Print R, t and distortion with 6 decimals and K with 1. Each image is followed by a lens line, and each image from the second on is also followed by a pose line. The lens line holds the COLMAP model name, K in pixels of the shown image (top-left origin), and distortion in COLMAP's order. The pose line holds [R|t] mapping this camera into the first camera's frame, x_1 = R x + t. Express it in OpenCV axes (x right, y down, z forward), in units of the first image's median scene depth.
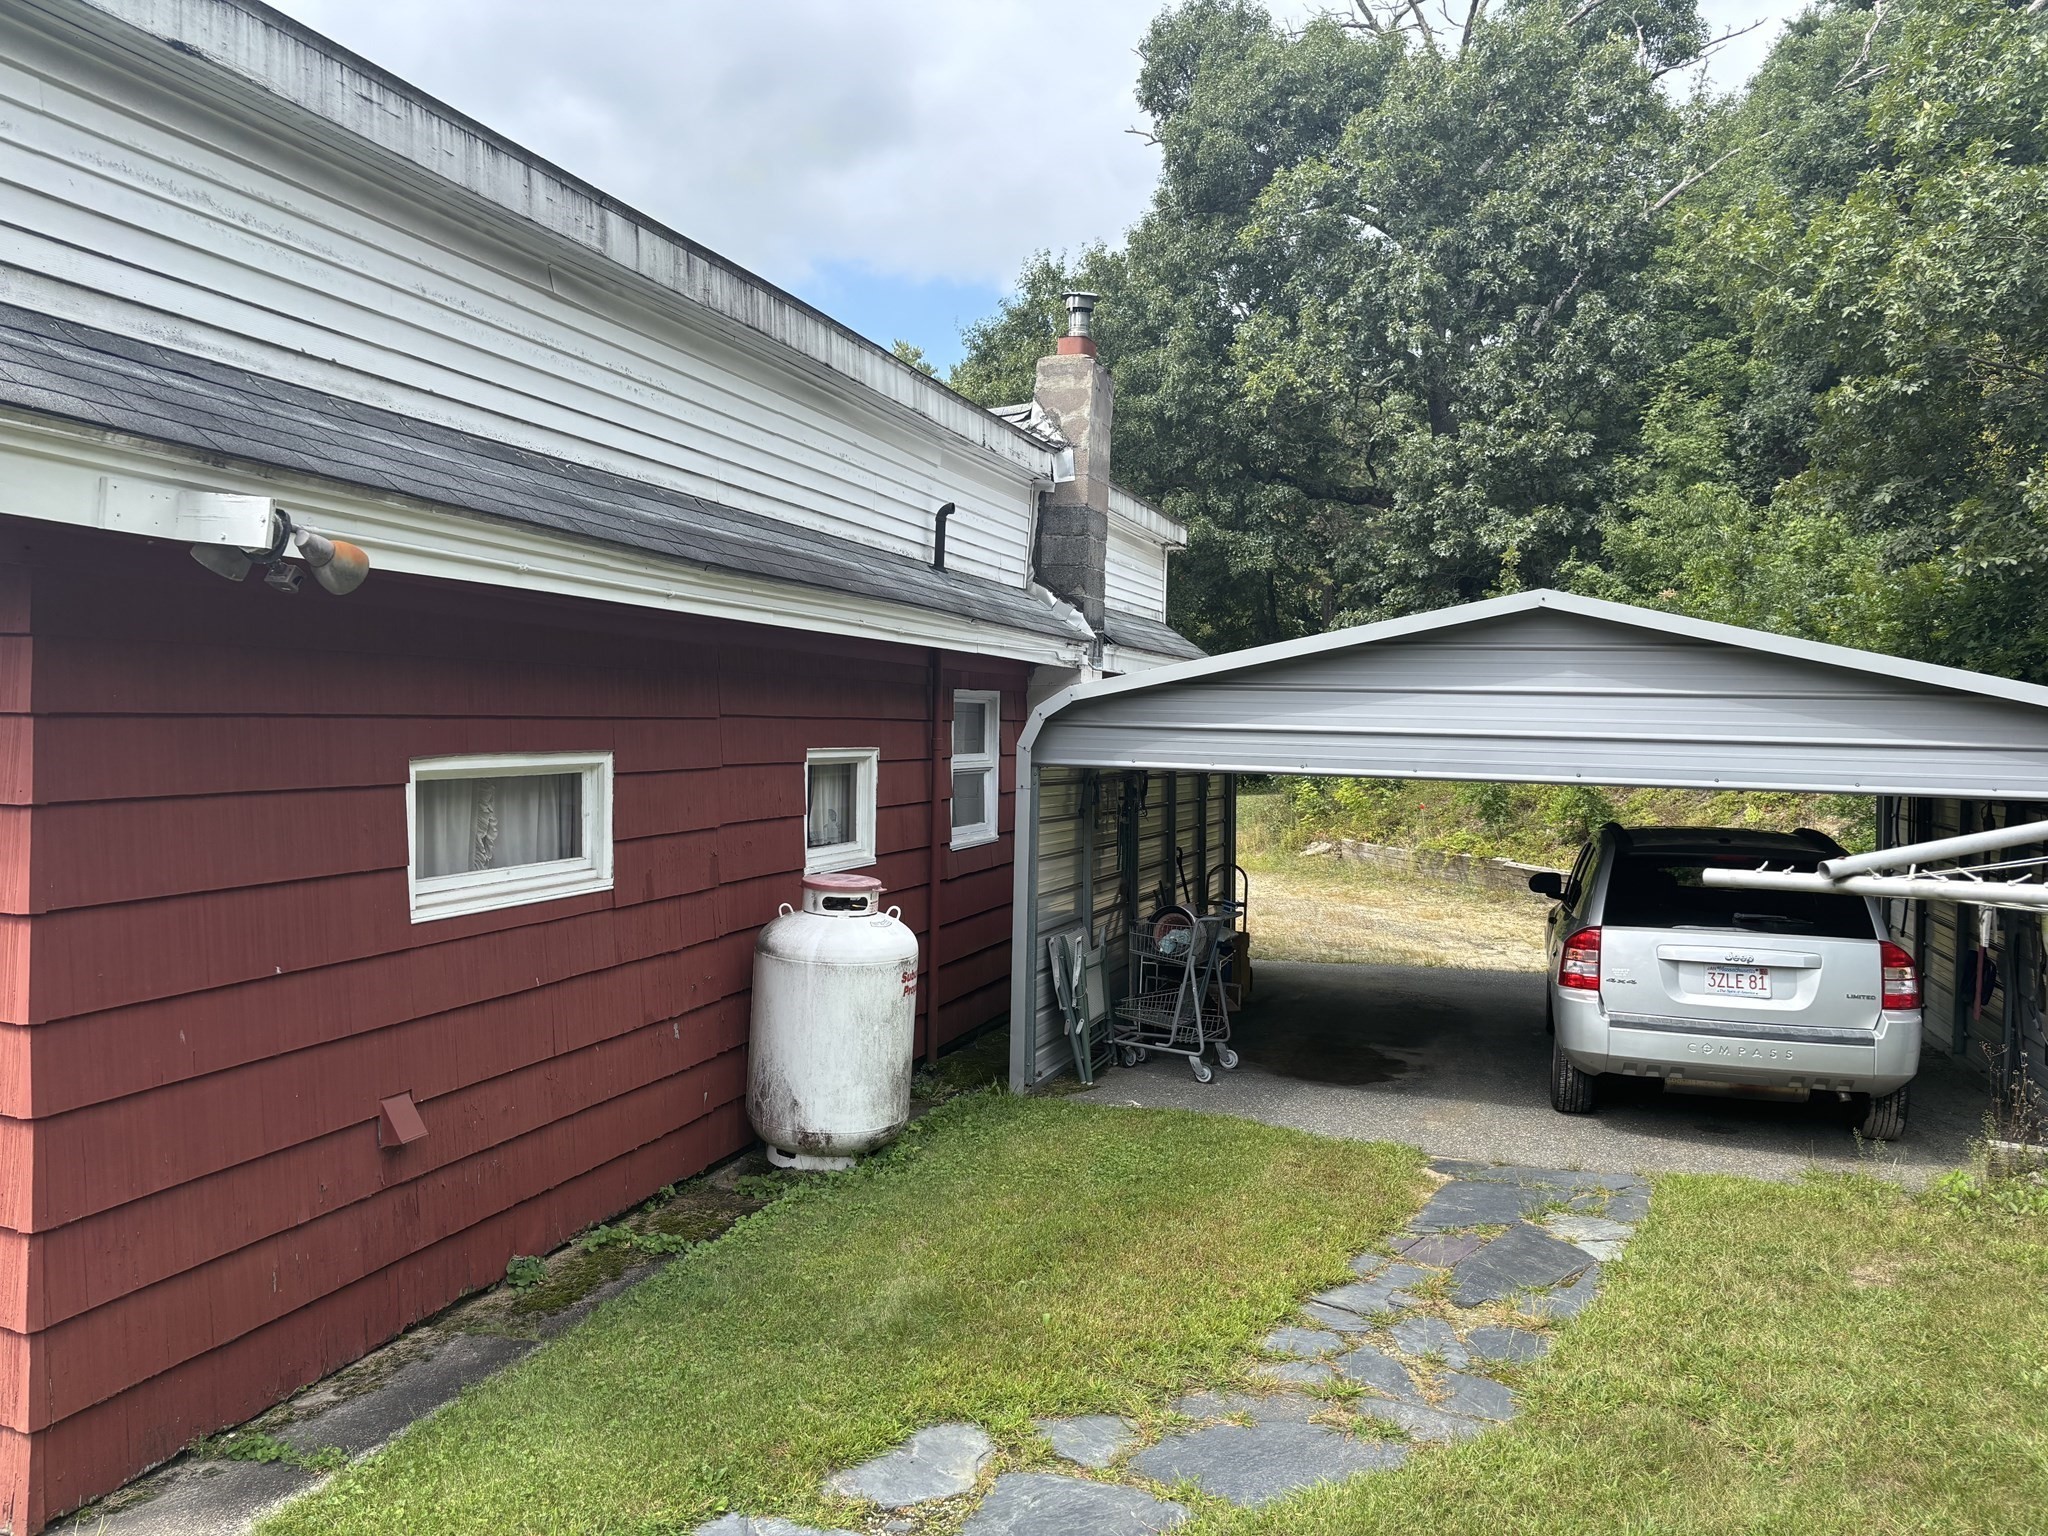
lens RADIAL K [[1453.3, 0, 1024.0], [0, 1453.3, 768.0], [0, 0, 1]] dist [0.004371, -0.008288]
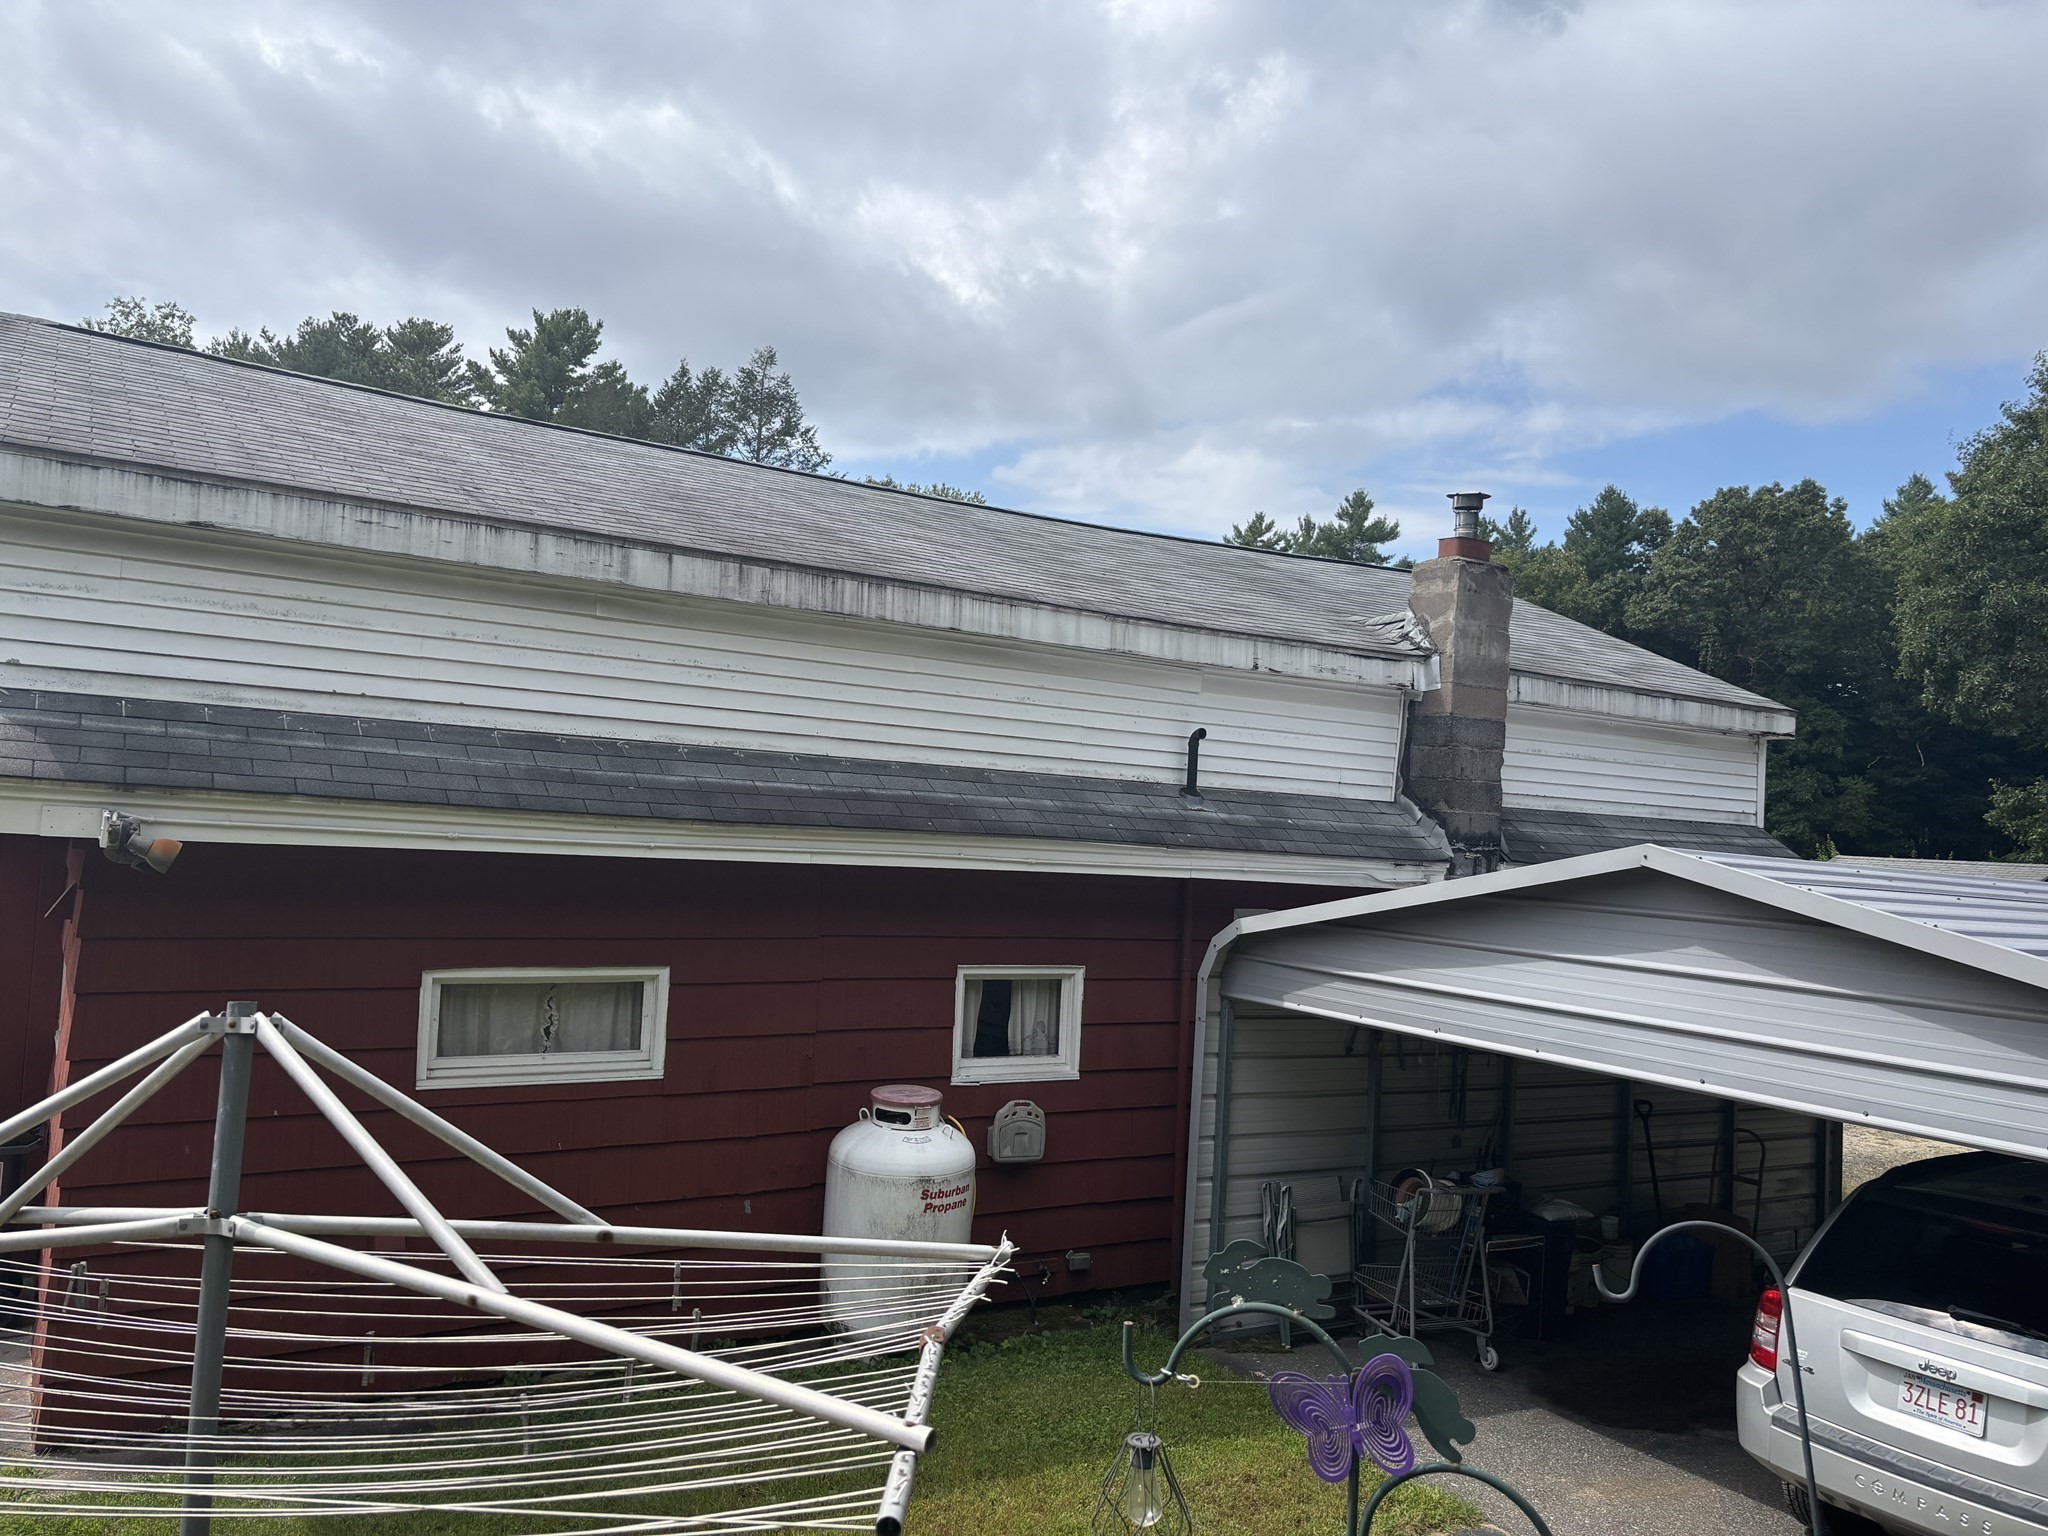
lens RADIAL K [[1453.3, 0, 1024.0], [0, 1453.3, 768.0], [0, 0, 1]] dist [0.004371, -0.008288]
pose [[0.805538, -0.000613, -0.592544, 0.607441], [-0.061952, 0.994432, -0.085251, -0.080862], [0.589297, 0.105382, 0.801014, 0.151009]]
